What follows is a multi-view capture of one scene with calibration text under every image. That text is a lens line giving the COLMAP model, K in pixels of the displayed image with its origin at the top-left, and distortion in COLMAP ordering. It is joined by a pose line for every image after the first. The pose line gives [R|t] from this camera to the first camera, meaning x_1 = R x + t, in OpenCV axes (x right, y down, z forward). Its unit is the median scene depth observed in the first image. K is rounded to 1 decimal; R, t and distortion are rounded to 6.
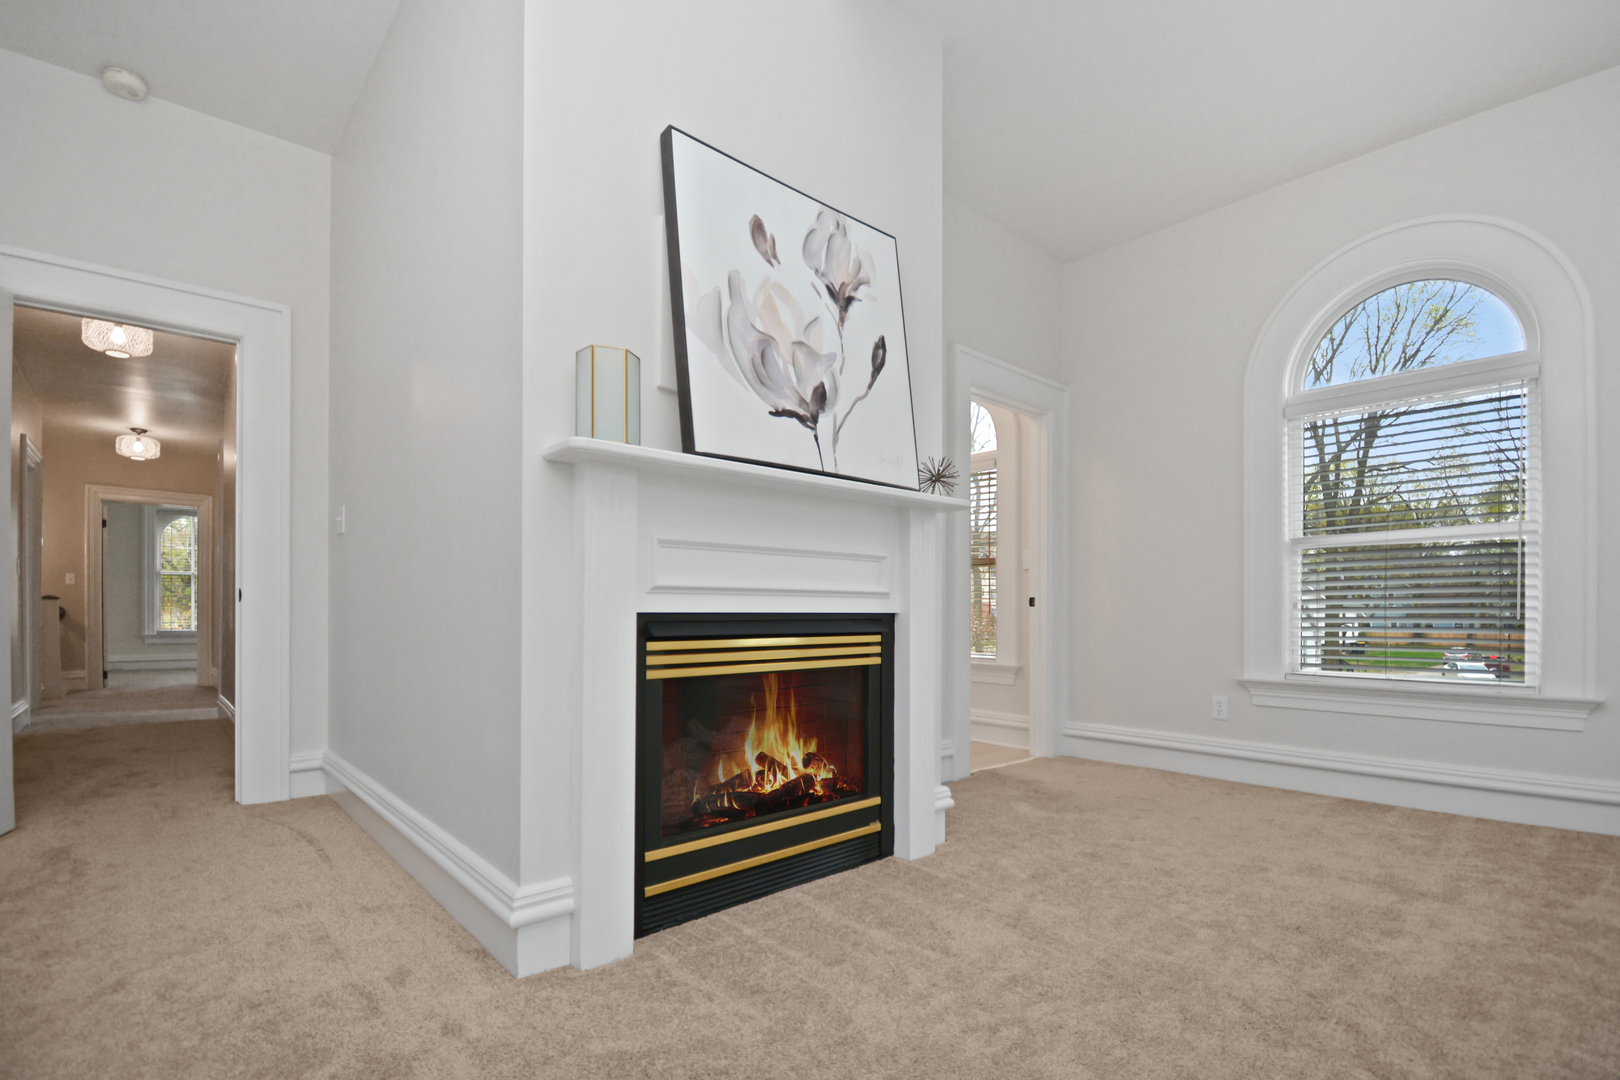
lens RADIAL K [[743.7, 0, 811.5], [0, 743.7, 623.3], [0, 0, 1]] dist [0.001192, 0.000017]
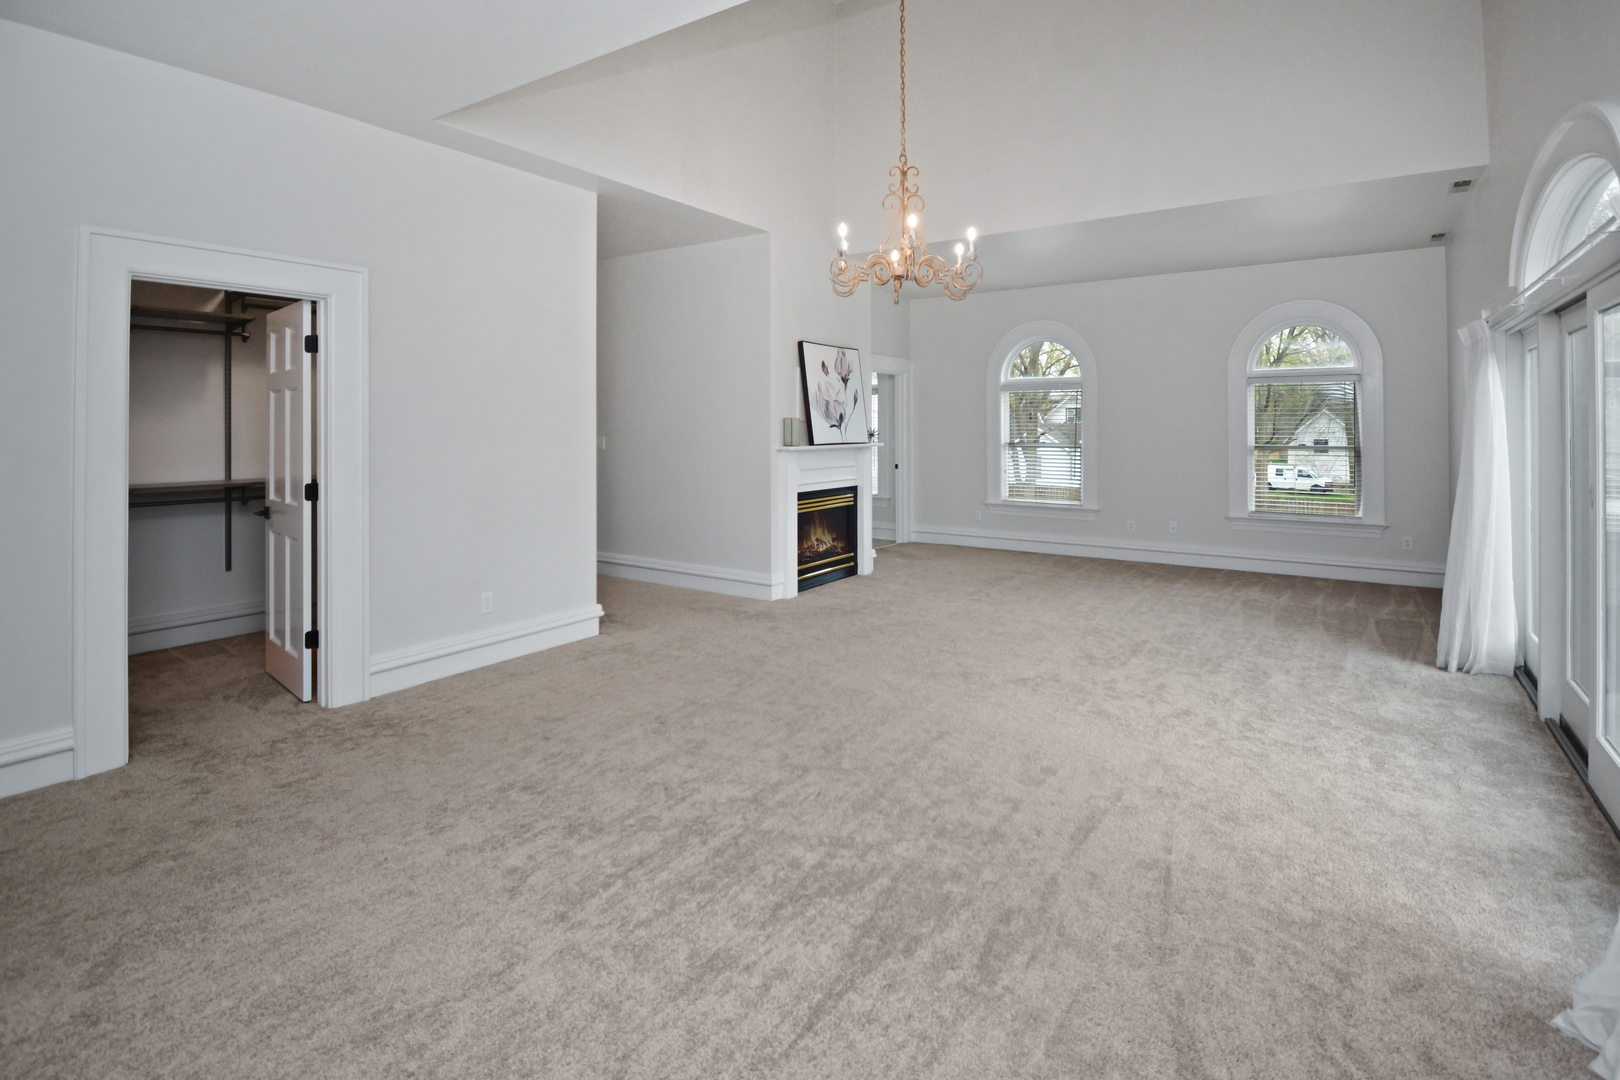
lens RADIAL K [[785.7, 0, 810.0], [0, 785.7, 540.0], [0, 0, 1]] dist [-0.000372, -0.000006]
pose [[0.973068, -0.052364, 0.224491, -0.822069], [0.023550, 0.991344, 0.129157, -0.220222], [-0.229311, -0.120392, 0.965879, -2.023977]]
